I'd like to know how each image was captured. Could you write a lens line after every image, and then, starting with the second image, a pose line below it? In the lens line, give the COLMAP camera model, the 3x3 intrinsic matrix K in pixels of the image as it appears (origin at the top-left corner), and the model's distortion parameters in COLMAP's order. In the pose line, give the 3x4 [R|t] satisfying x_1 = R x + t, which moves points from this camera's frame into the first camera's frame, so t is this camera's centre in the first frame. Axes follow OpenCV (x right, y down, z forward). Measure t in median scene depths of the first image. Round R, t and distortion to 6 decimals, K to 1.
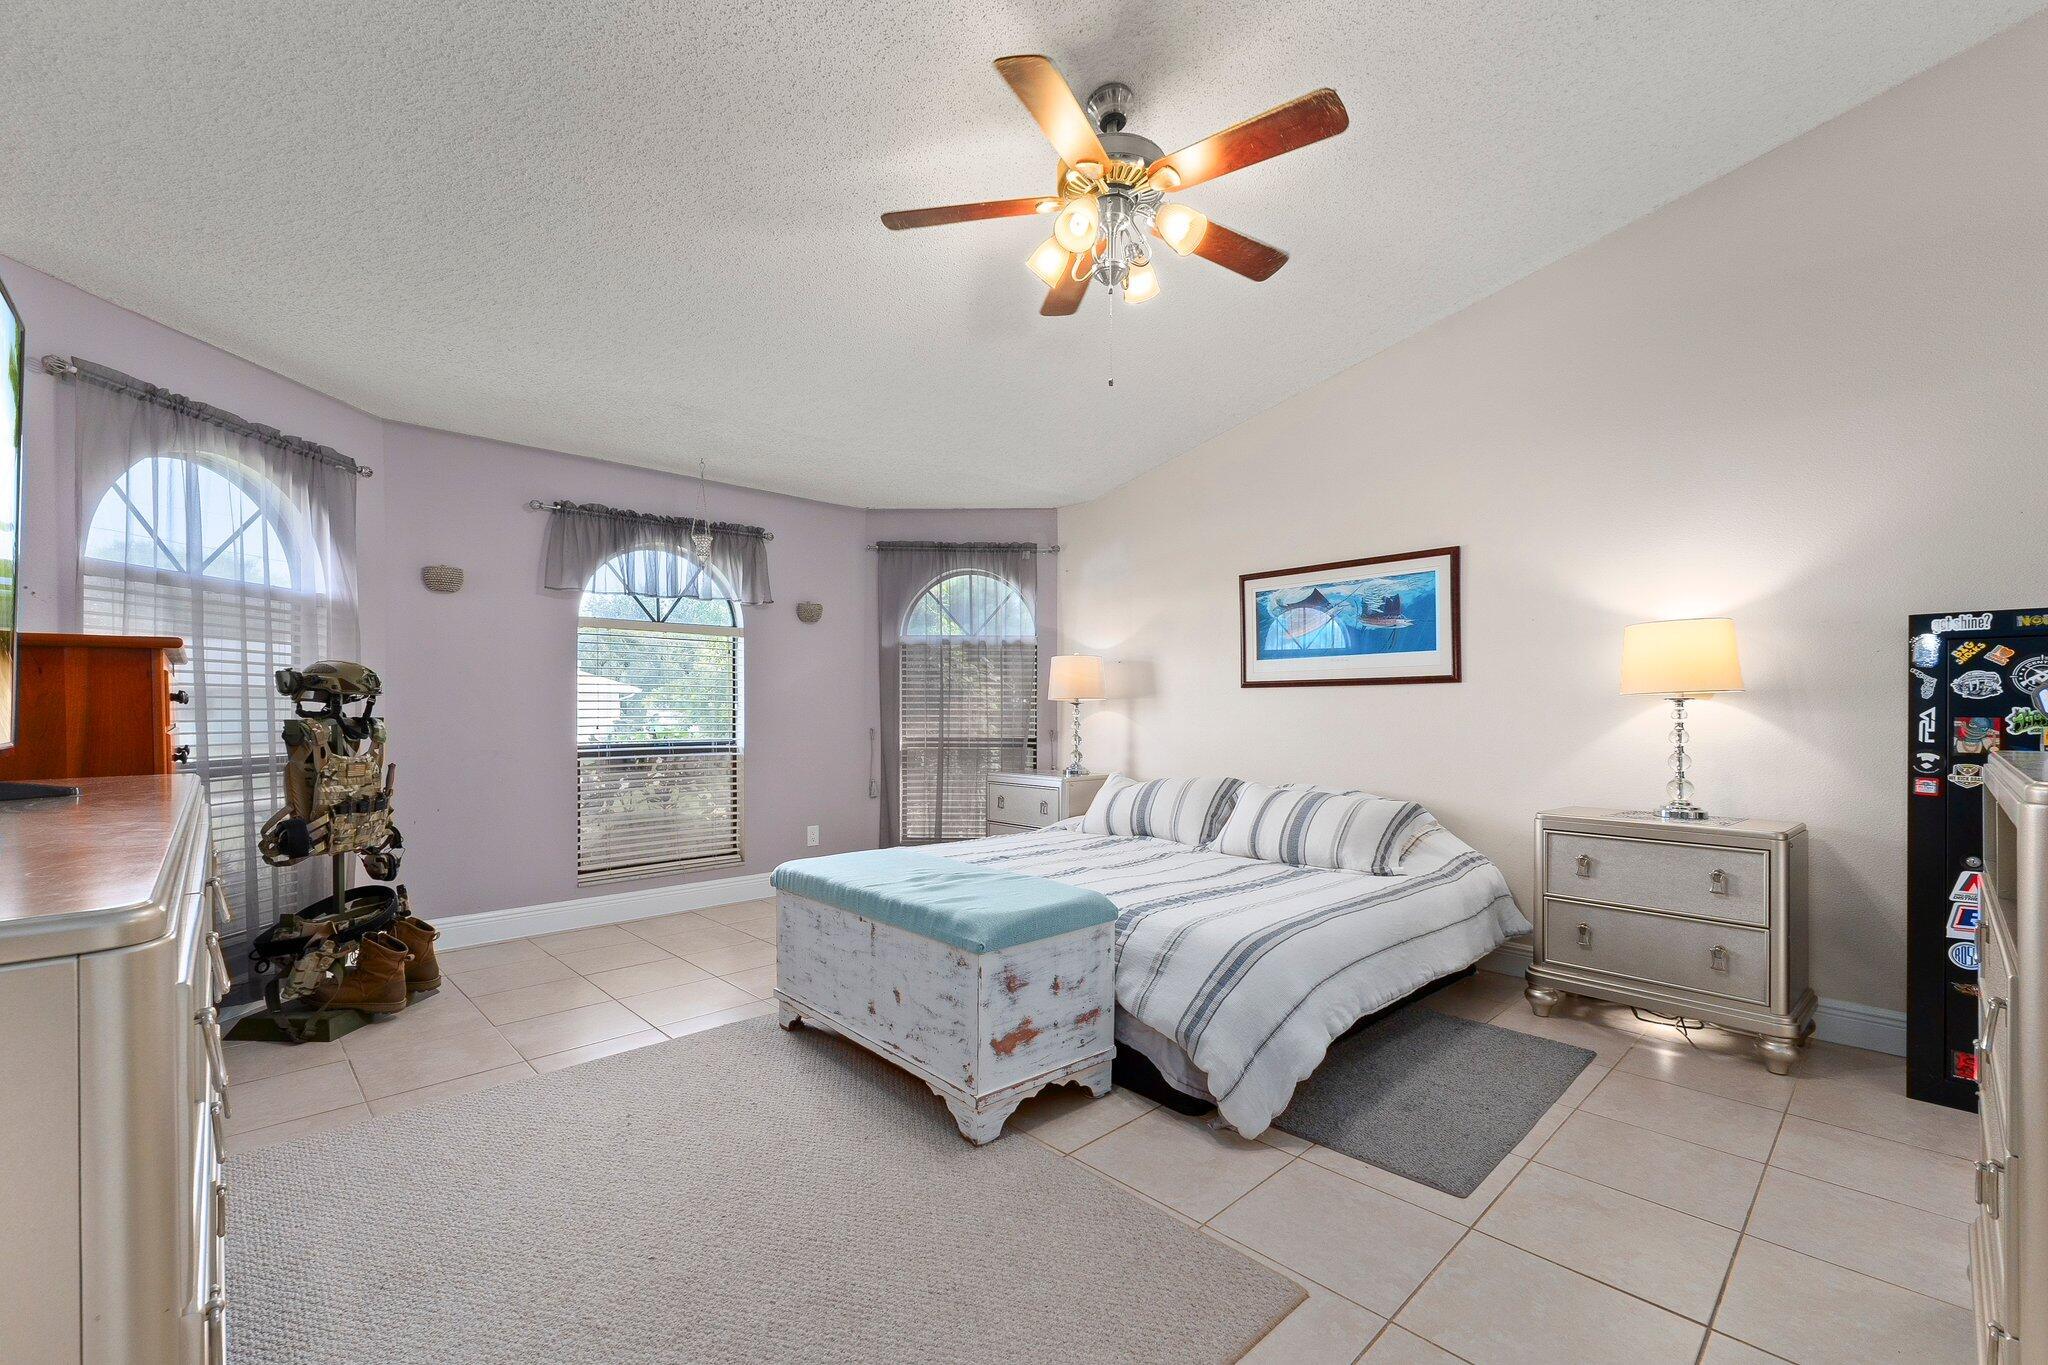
lens RADIAL K [[857.1, 0, 1031.8], [0, 857.1, 699.7], [0, 0, 1]] dist [0.005259, -0.000560]
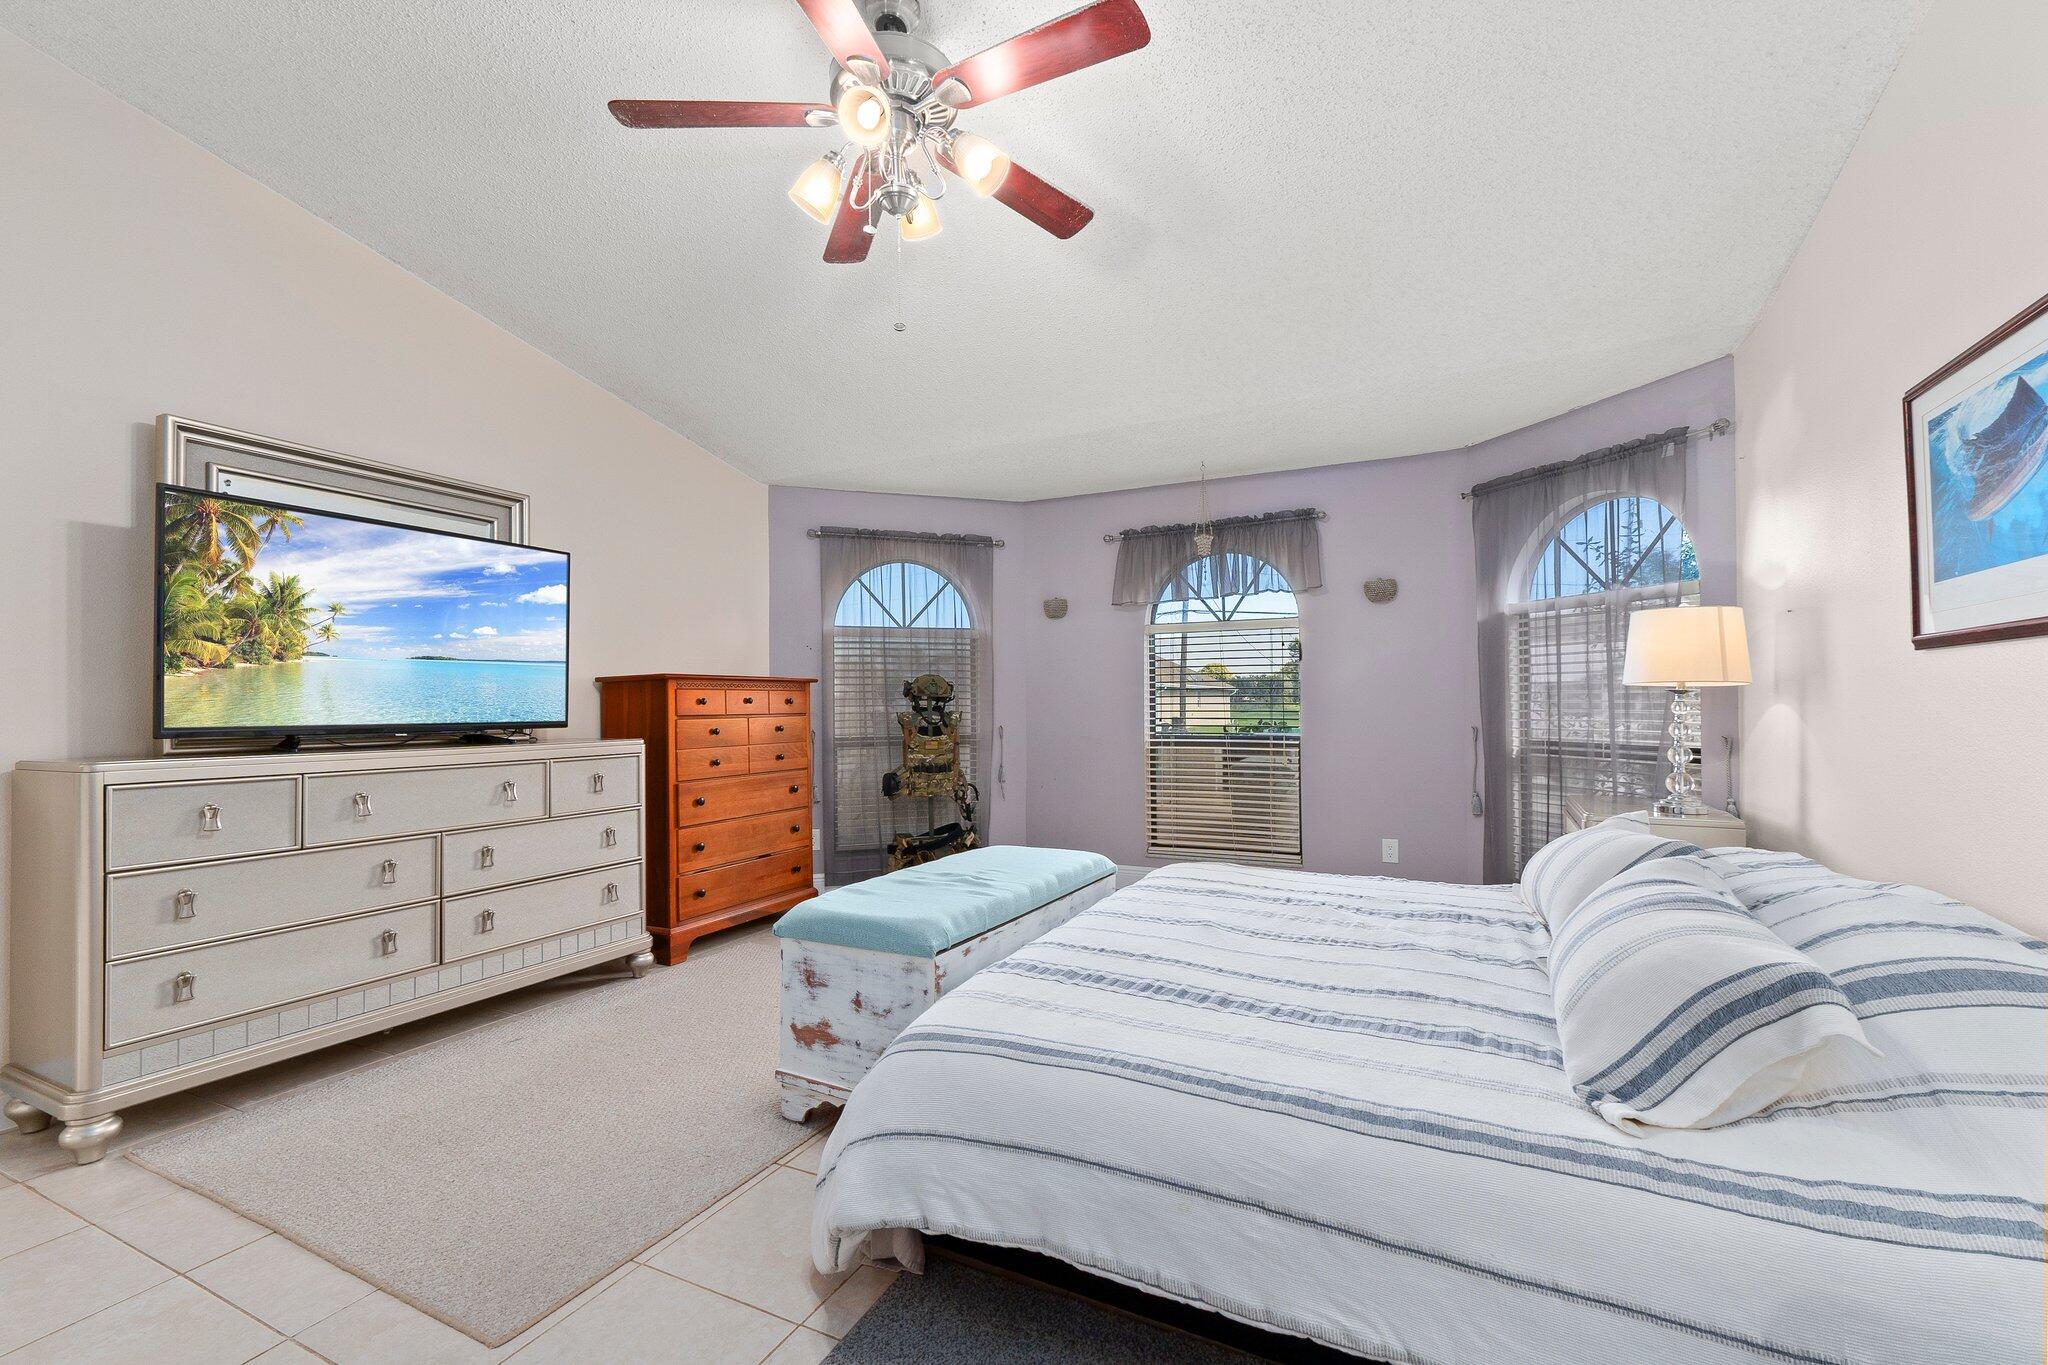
lens RADIAL K [[857.1, 0, 1030.7], [0, 857.1, 690.6], [0, 0, 1]] dist [0.005259, -0.000560]
pose [[0.354507, -0.017767, -0.934884, 0.564795], [0.017012, 0.999777, -0.012549, 0.005080], [0.934898, -0.011455, 0.354730, 0.491509]]
